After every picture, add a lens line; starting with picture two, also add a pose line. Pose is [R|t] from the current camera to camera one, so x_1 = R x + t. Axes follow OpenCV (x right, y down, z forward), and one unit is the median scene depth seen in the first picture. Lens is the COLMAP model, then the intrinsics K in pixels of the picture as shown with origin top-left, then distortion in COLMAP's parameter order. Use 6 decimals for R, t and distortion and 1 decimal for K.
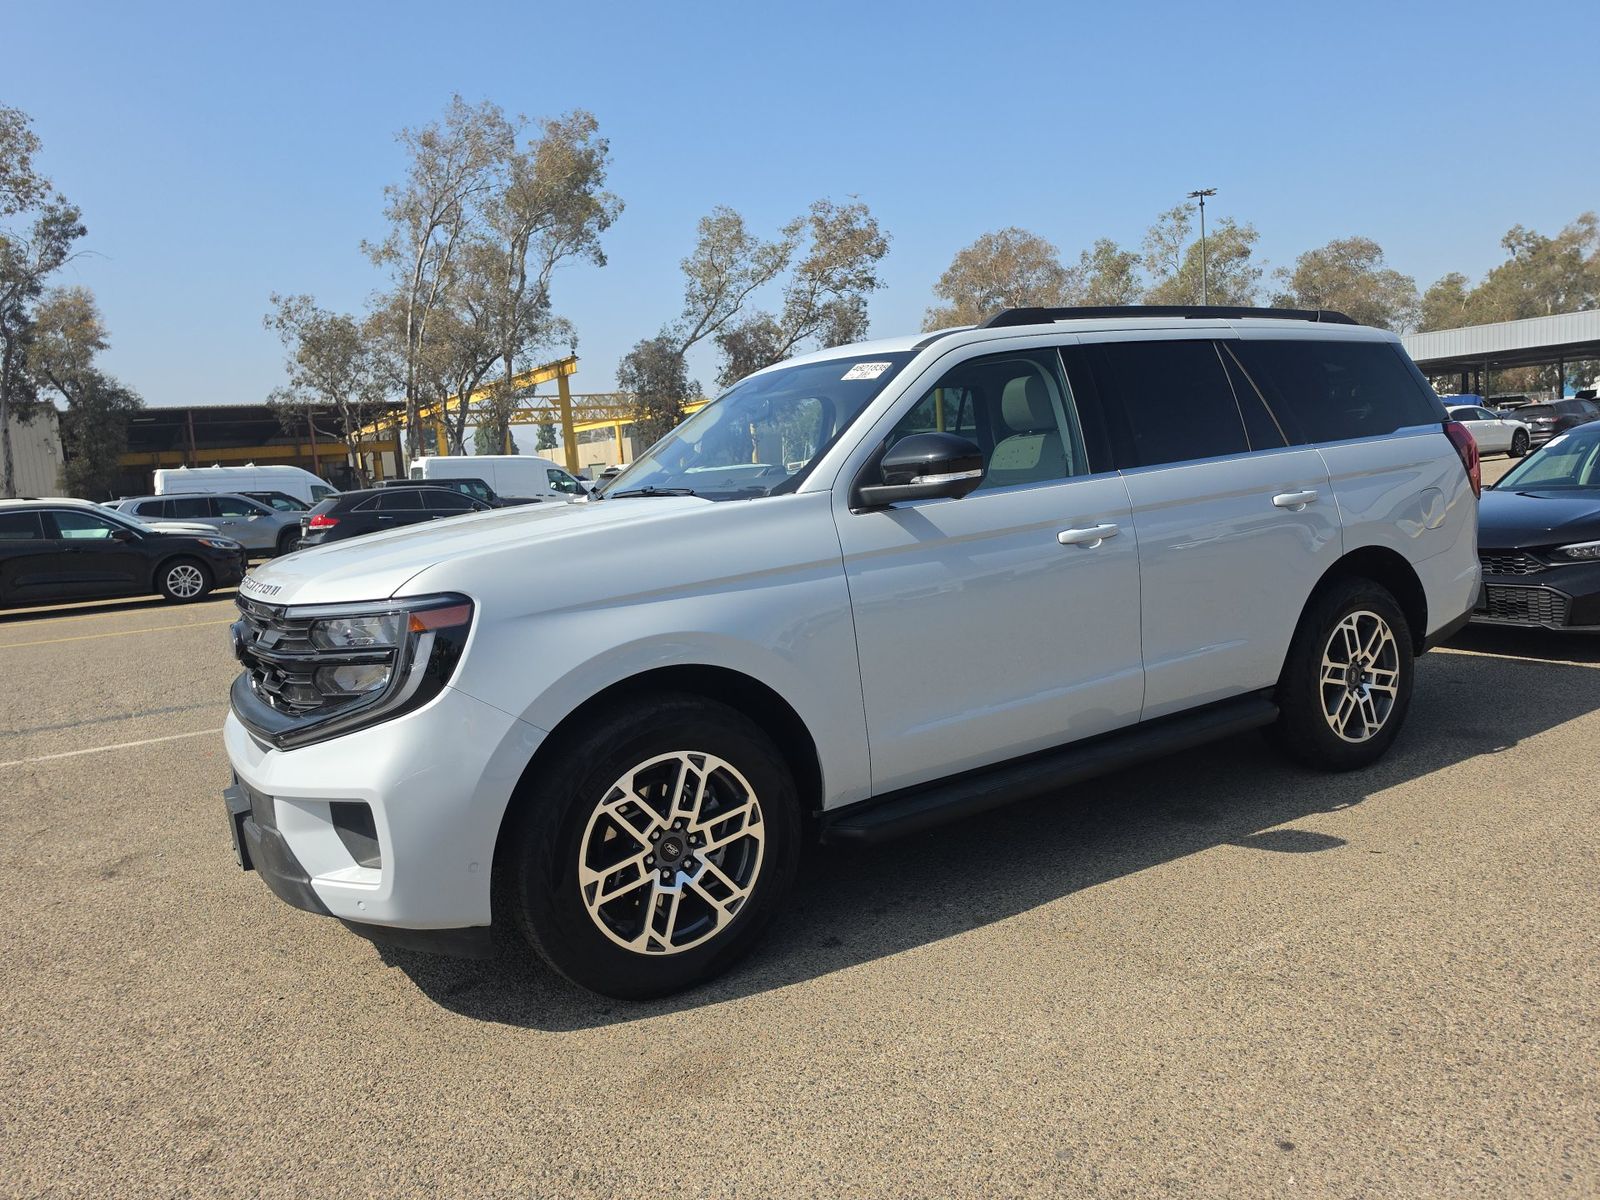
lens RADIAL K [[1110.9, 0, 800.0], [0, 1110.9, 600.0], [0, 0, 1]] dist [0.006248, -0.001022]
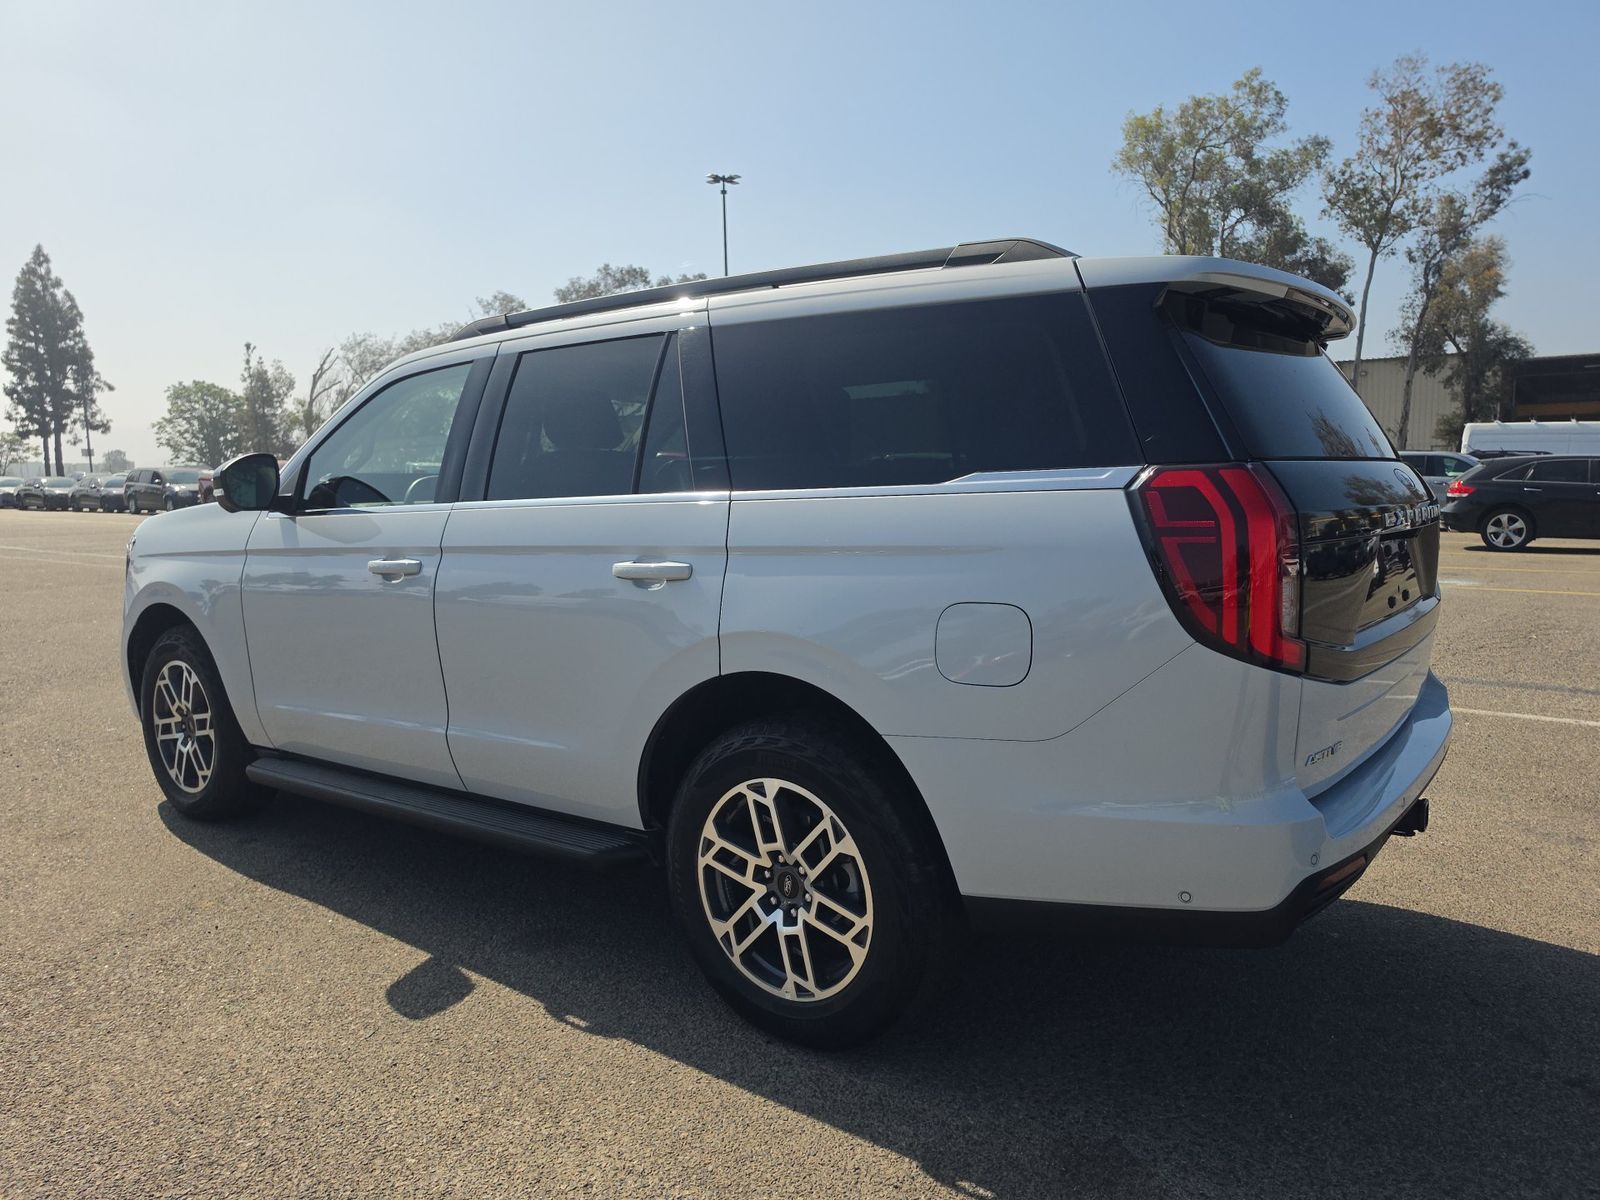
lens RADIAL K [[1147.2, 0, 807.4], [0, 1147.2, 568.9], [0, 0, 1]] dist [0.012457, -0.002043]
pose [[0.367023, 0.144288, -0.918953, 1.061965], [-0.129422, 0.986209, 0.103158, -0.167580], [0.921165, 0.081071, 0.380635, 0.773562]]
